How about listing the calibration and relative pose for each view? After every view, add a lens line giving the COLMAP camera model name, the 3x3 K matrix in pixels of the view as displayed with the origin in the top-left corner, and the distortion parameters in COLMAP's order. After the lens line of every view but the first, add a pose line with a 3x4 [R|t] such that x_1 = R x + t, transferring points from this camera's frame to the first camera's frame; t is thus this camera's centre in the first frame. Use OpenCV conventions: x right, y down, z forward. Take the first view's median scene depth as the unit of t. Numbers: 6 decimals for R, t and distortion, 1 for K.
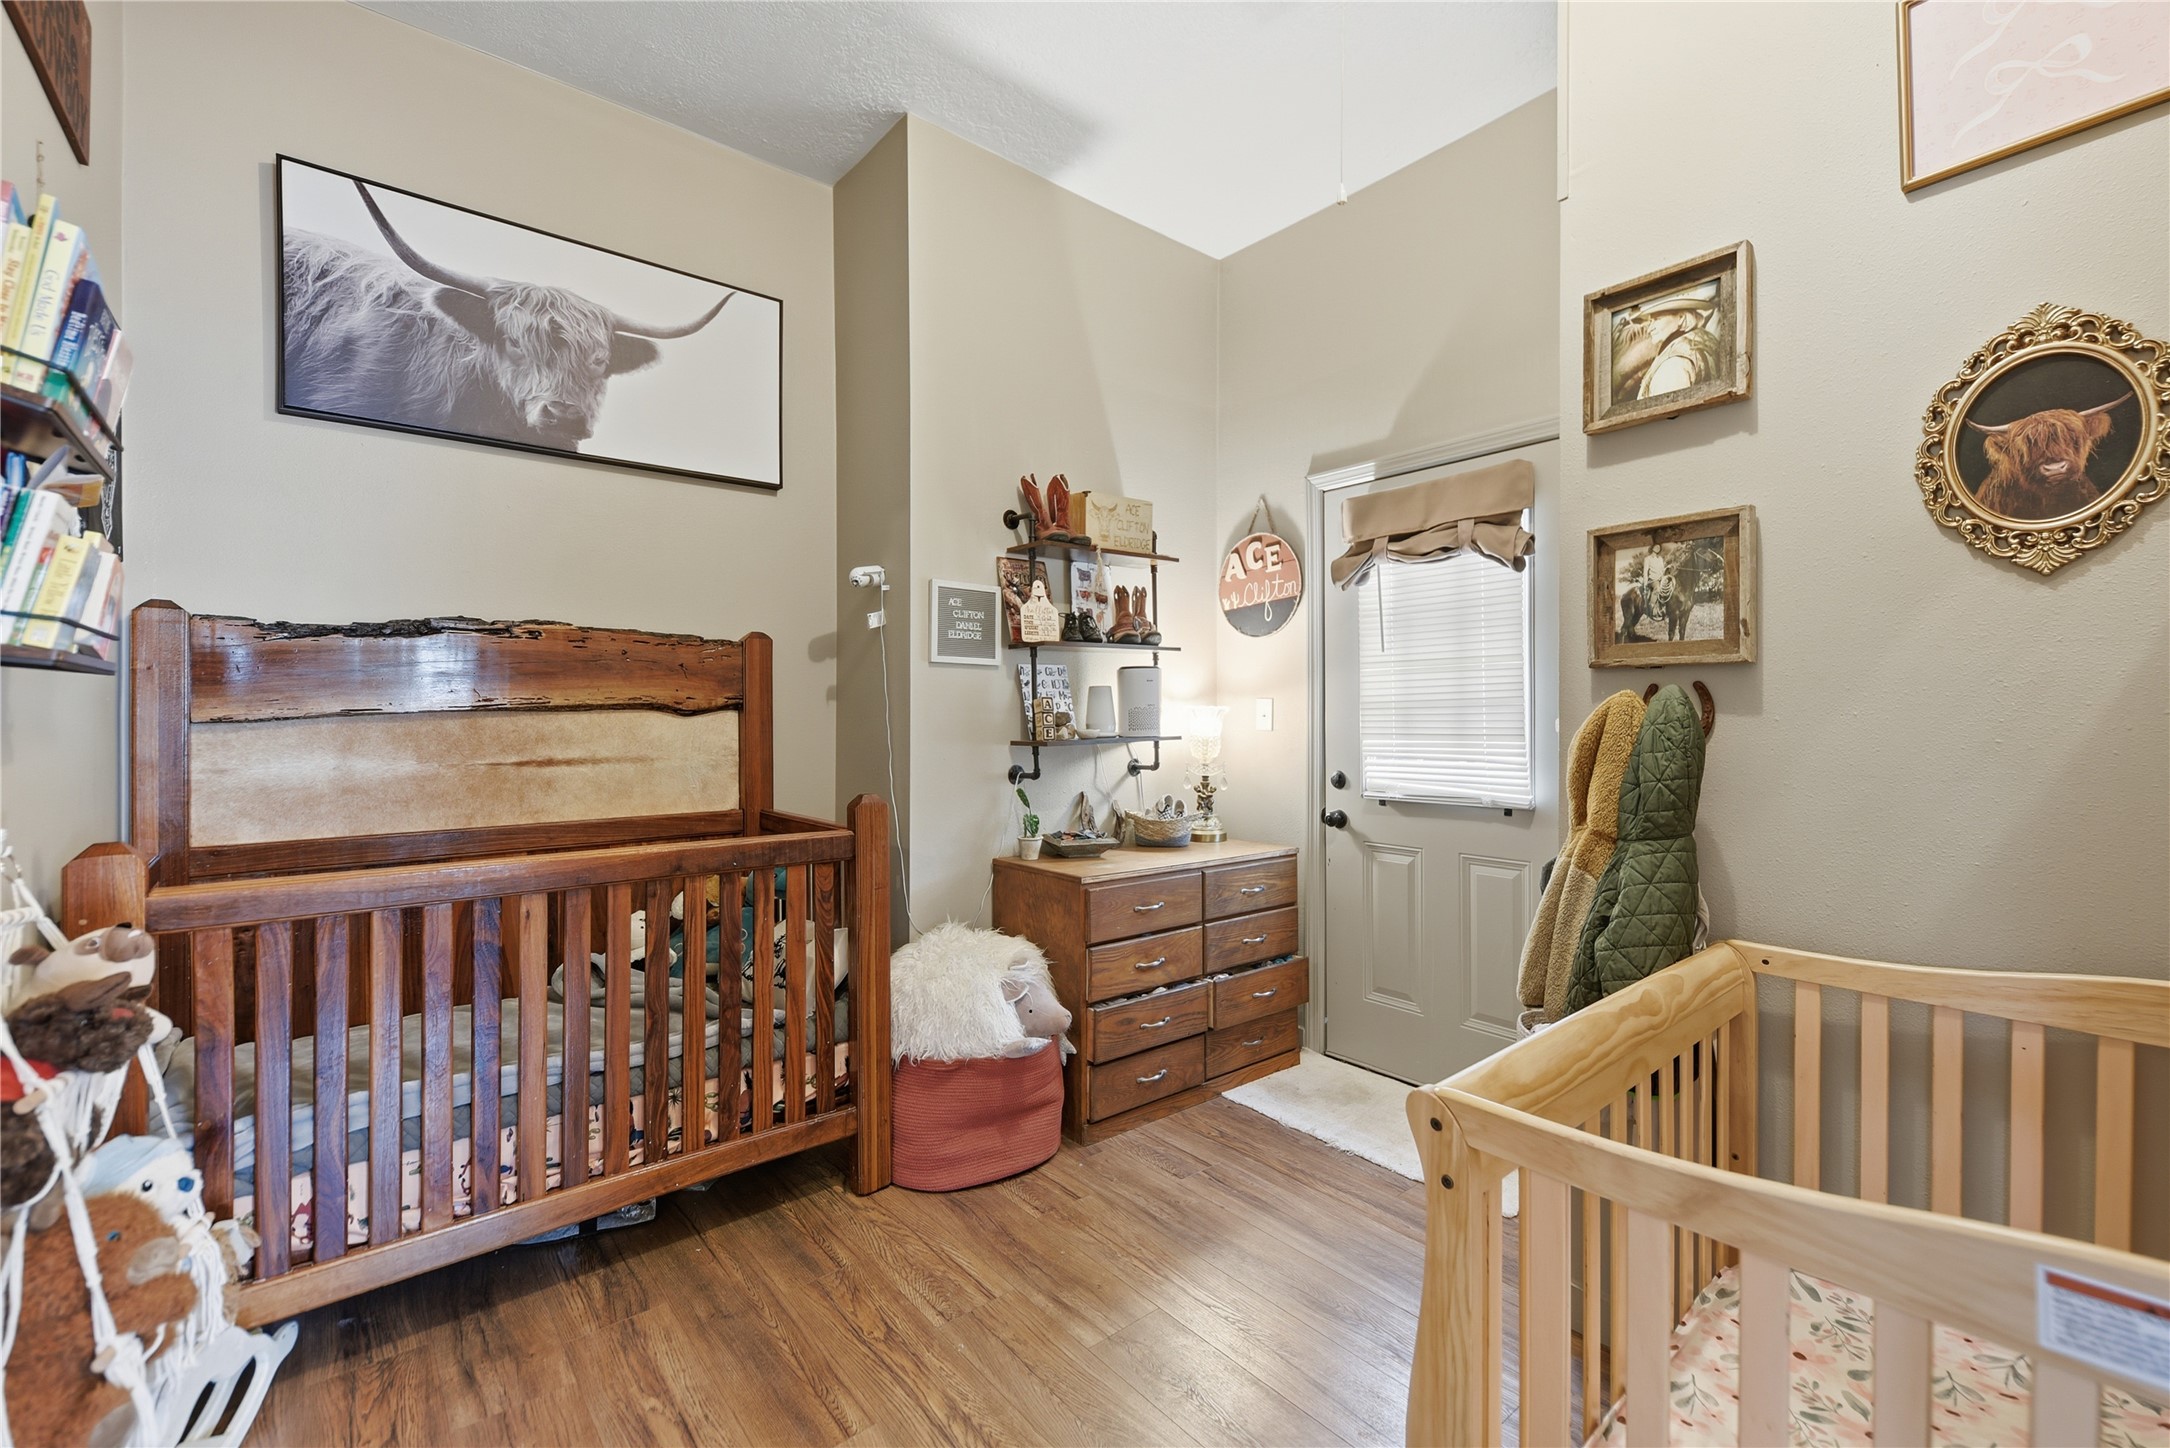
lens RADIAL K [[900.4, 0, 1086.5], [0, 900.4, 716.5], [0, 0, 1]] dist [0.013042, -0.000778]
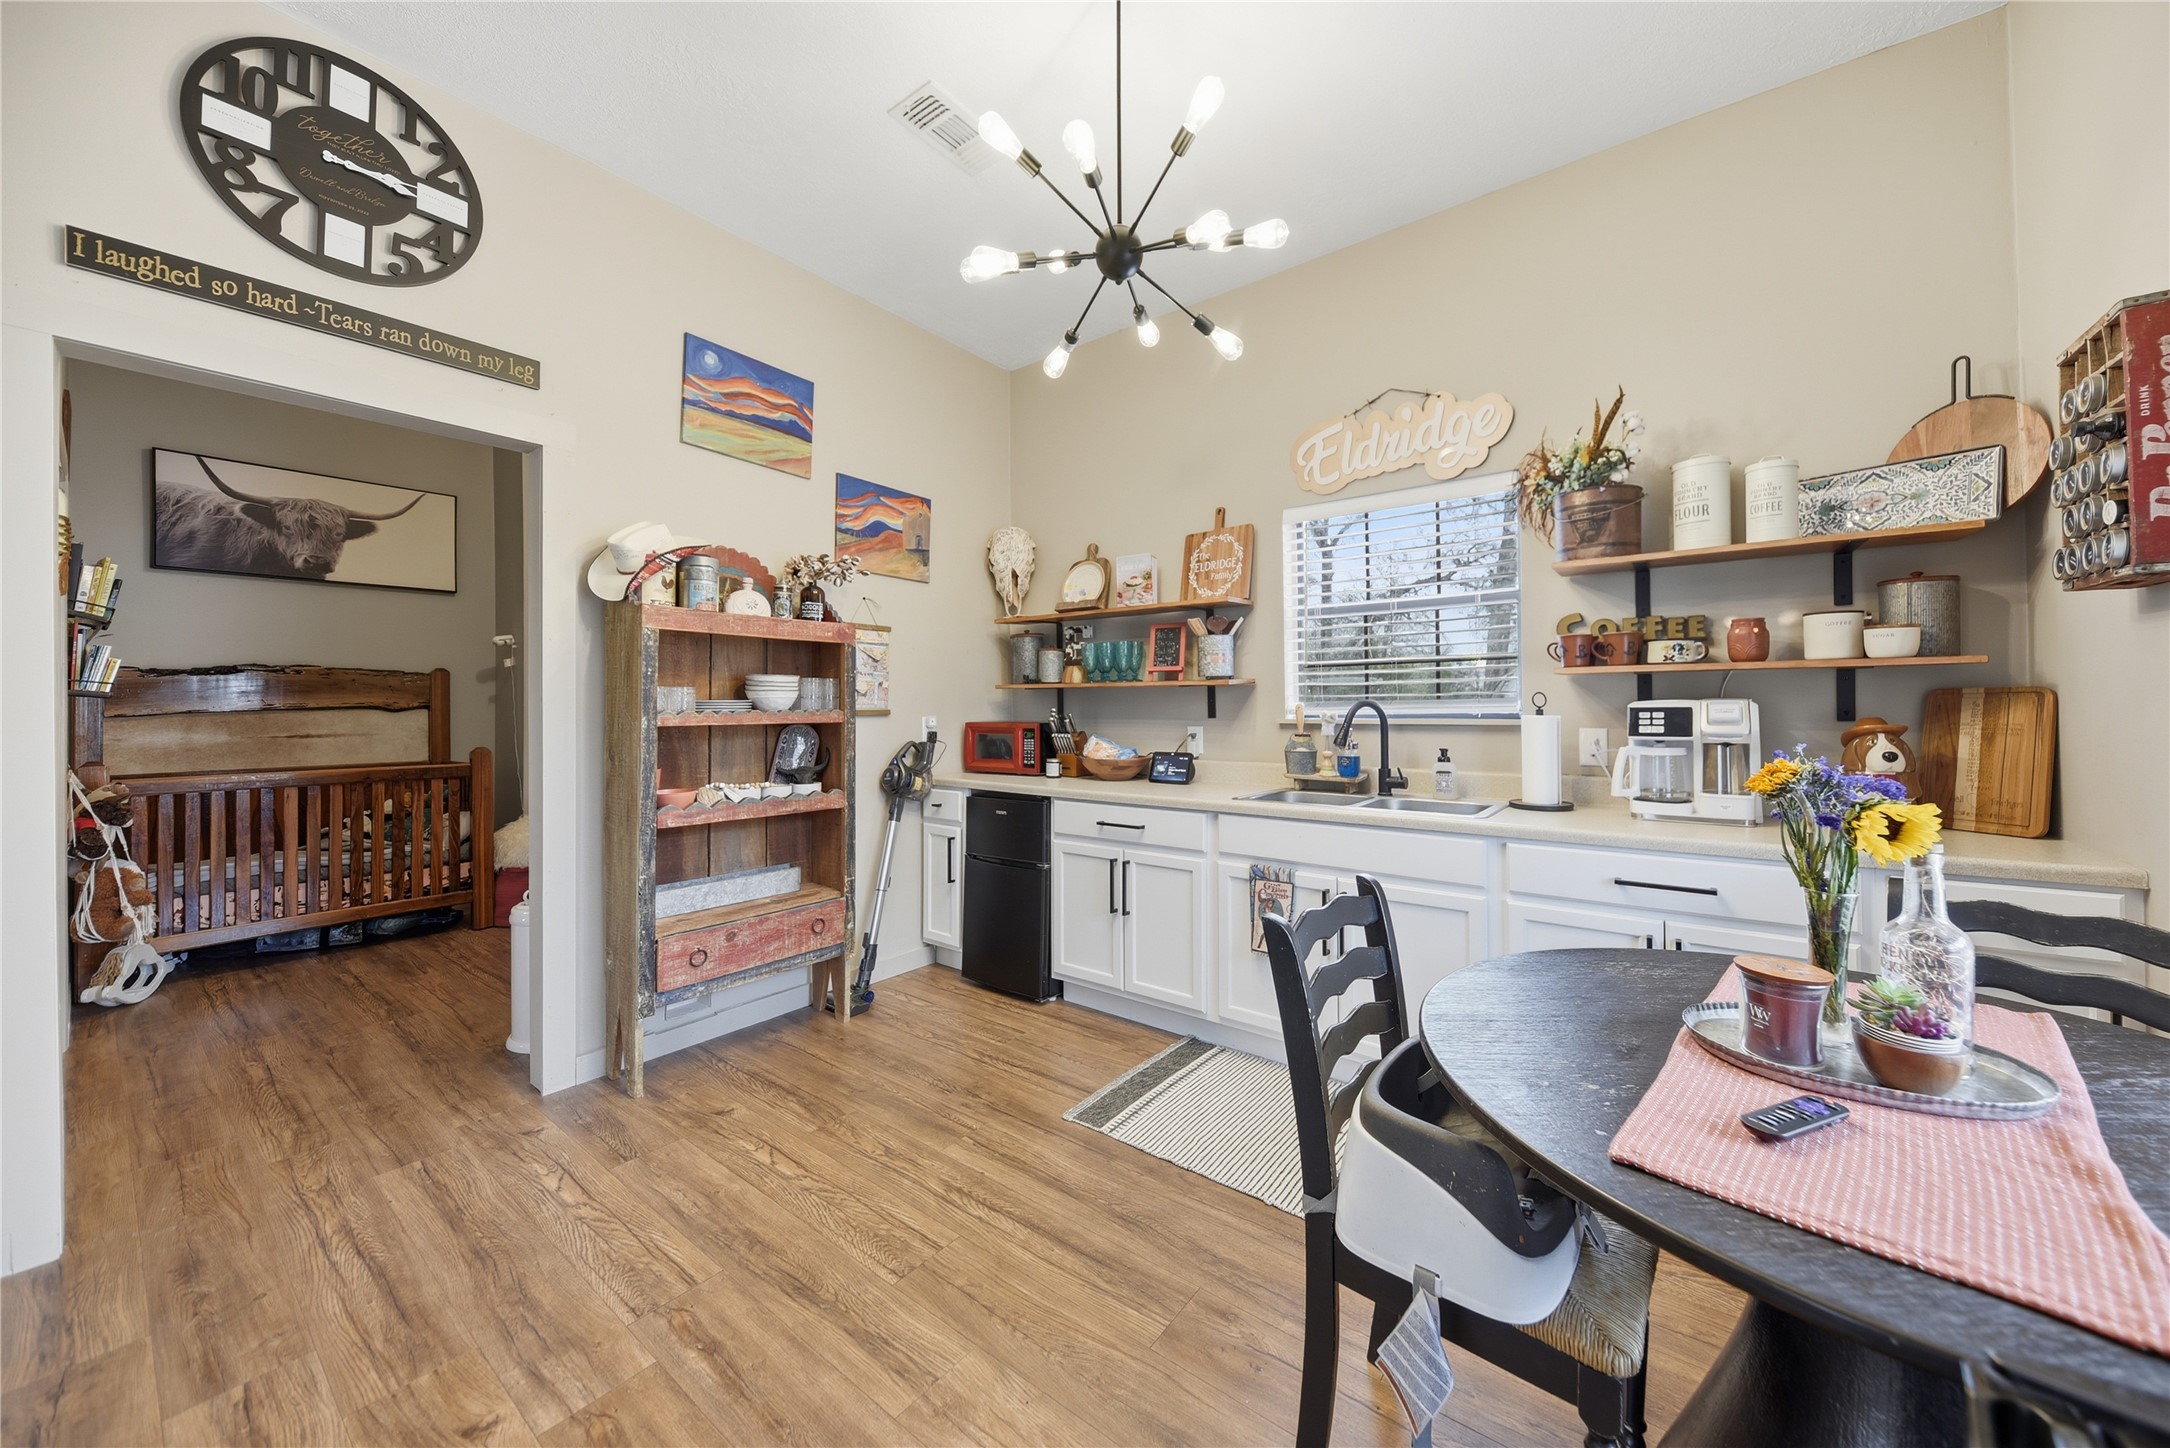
lens RADIAL K [[767.6, 0, 1088.6], [0, 767.6, 703.9], [0, 0, 1]] dist [-0.000836, -0.001018]
pose [[0.975490, -0.006479, 0.219947, 0.785058], [0.009126, 0.999898, -0.011021, 0.015928], [-0.219853, 0.012758, 0.975449, -1.127637]]
